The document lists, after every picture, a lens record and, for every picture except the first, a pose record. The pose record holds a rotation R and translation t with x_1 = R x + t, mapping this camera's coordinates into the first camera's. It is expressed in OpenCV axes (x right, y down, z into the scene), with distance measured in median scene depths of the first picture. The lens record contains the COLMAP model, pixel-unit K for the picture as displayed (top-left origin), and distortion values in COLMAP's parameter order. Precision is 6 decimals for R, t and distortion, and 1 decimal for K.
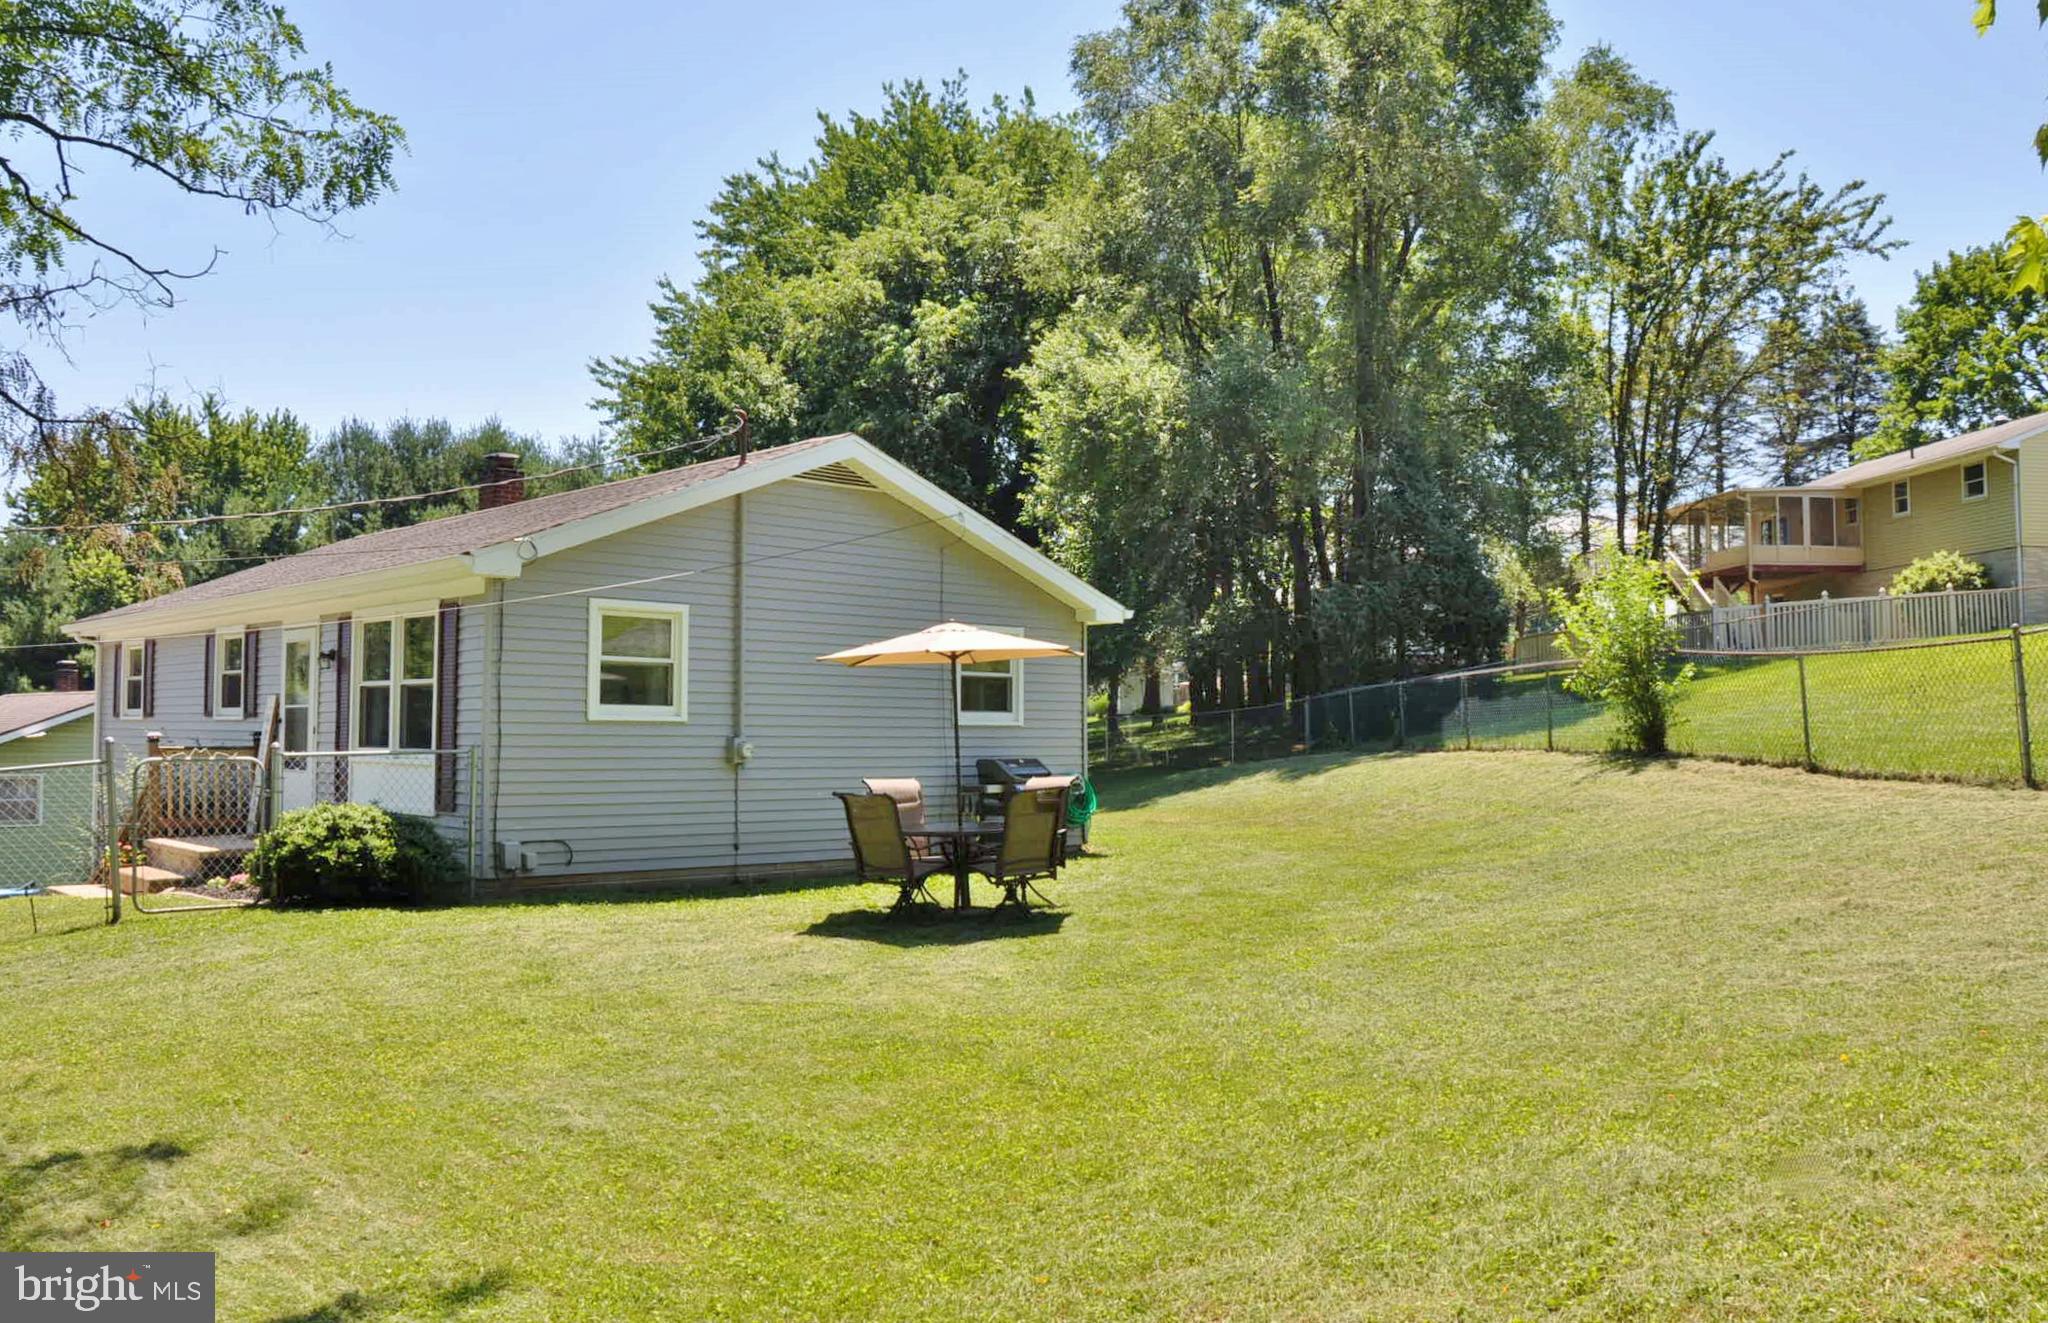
lens RADIAL K [[1626.5, 0, 1024.0], [0, 1626.5, 661.5], [0, 0, 1]] dist [-0.168107, 0.143791]
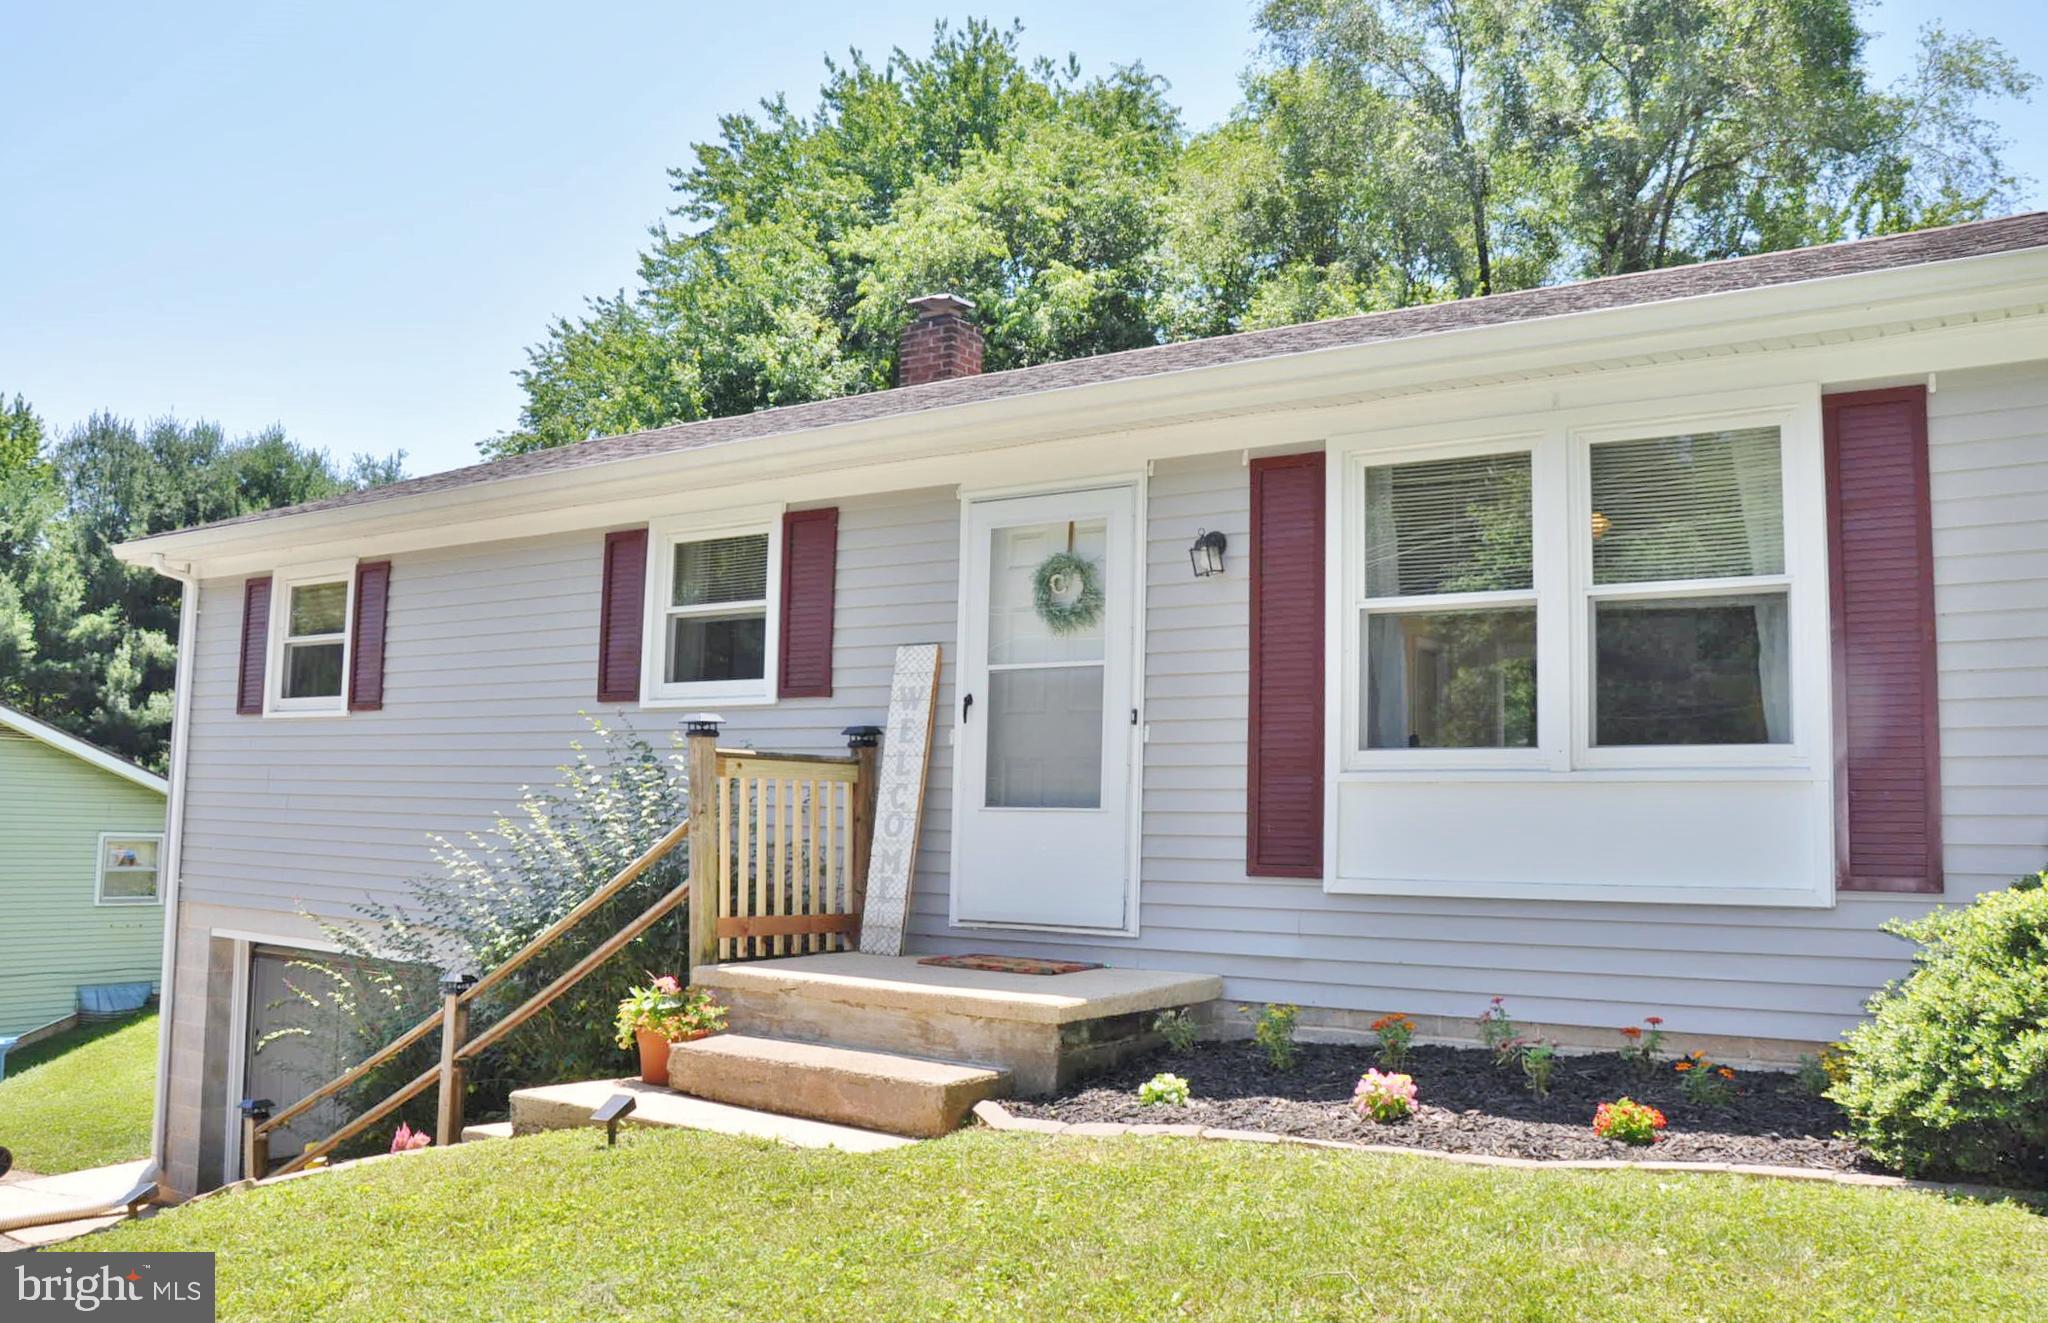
lens RADIAL K [[1626.5, 0, 1024.0], [0, 1626.5, 661.5], [0, 0, 1]] dist [-0.168107, 0.143791]
pose [[0.978953, 0.037064, 0.200692, -0.396155], [-0.026062, 0.998023, -0.057187, 0.038058], [-0.202415, 0.050753, 0.977984, 0.391159]]
